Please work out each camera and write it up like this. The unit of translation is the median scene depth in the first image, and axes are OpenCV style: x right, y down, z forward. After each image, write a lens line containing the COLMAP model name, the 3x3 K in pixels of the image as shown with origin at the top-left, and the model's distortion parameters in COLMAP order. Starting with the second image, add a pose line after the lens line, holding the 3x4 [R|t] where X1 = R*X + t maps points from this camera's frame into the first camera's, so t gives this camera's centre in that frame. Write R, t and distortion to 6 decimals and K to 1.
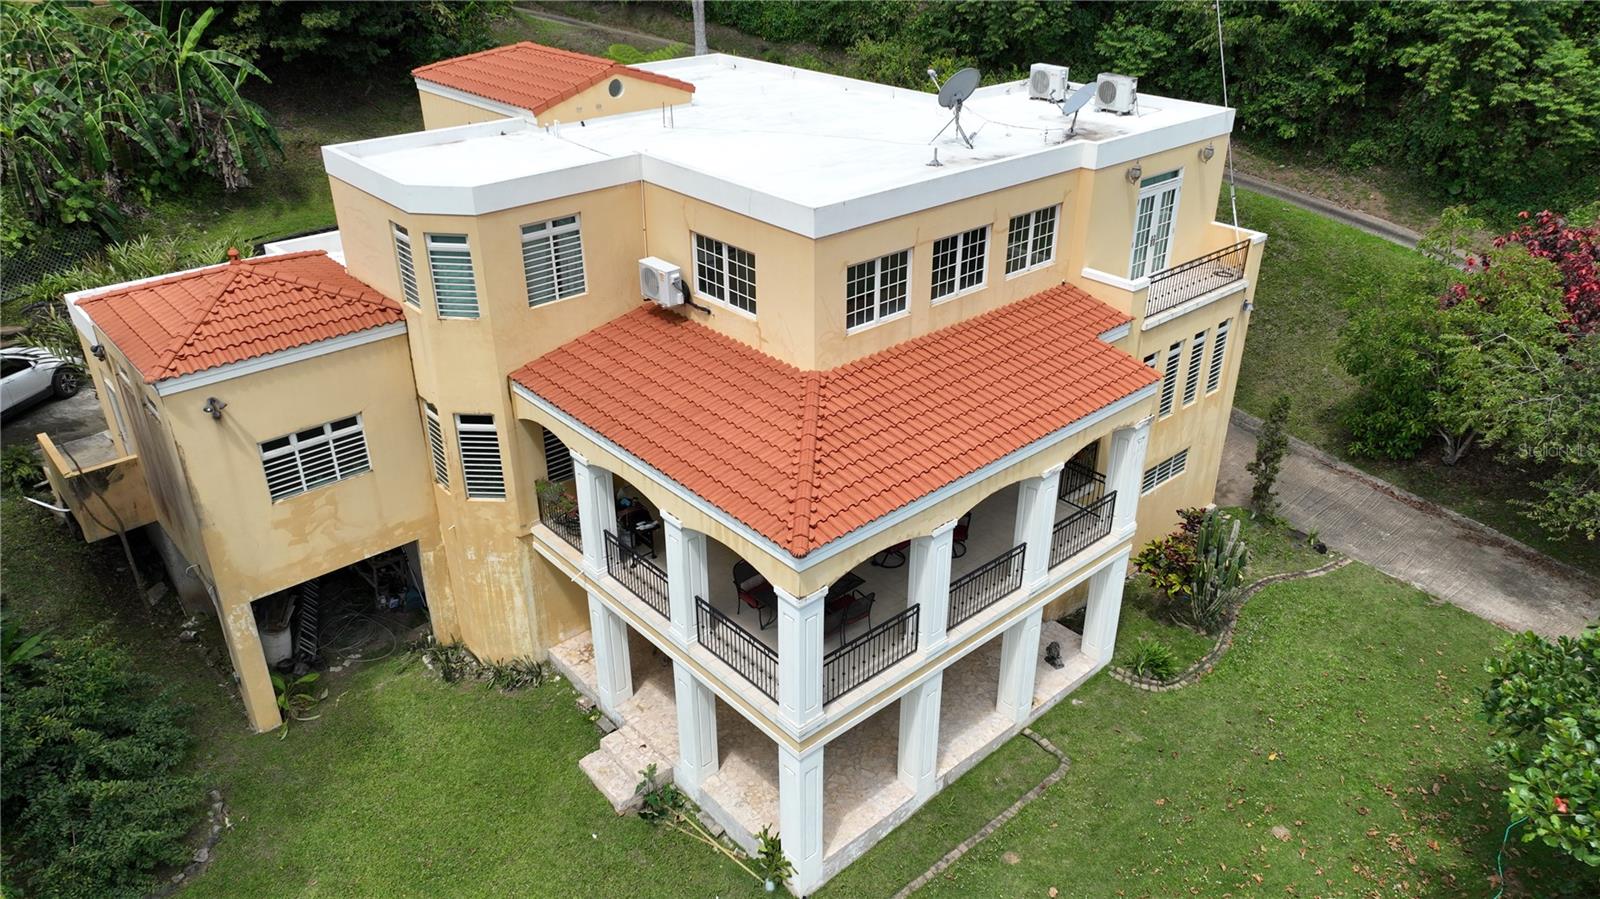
lens RADIAL K [[1113.6, 0, 801.4], [0, 1113.6, 444.1], [0, 0, 1]] dist [-0.022163, 0.035326]
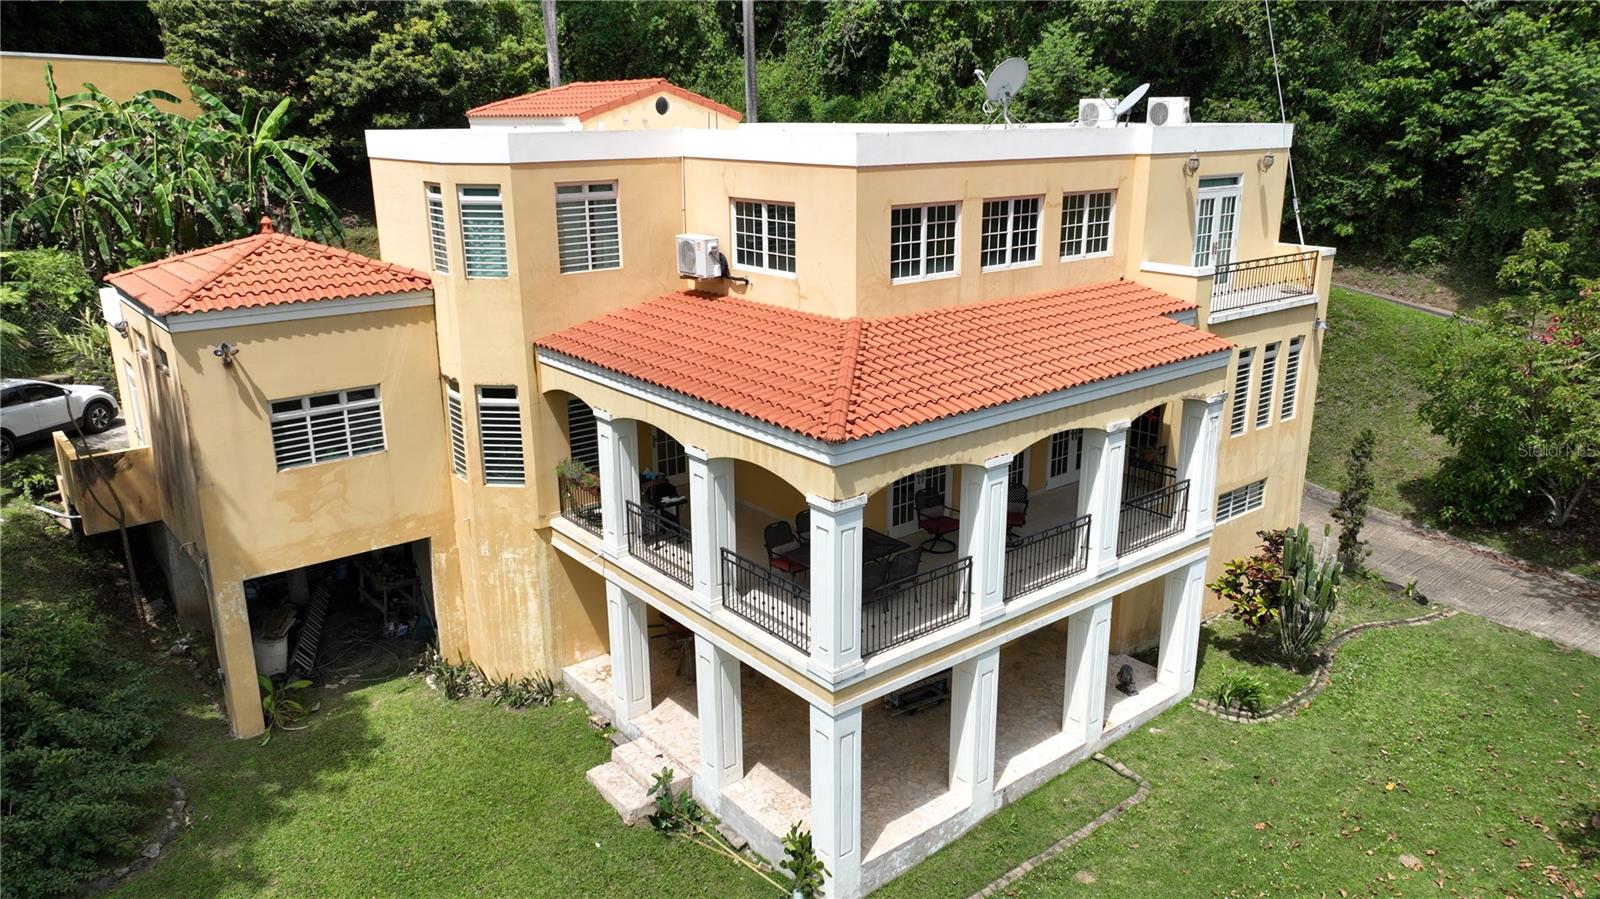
lens RADIAL K [[1113.6, 0, 801.4], [0, 1113.6, 444.1], [0, 0, 1]] dist [-0.022163, 0.035326]
pose [[0.998817, 0.008852, -0.047815, 0.010321], [-0.017791, 0.981642, -0.189900, 0.194910], [0.045256, 0.190526, 0.980638, 0.092507]]
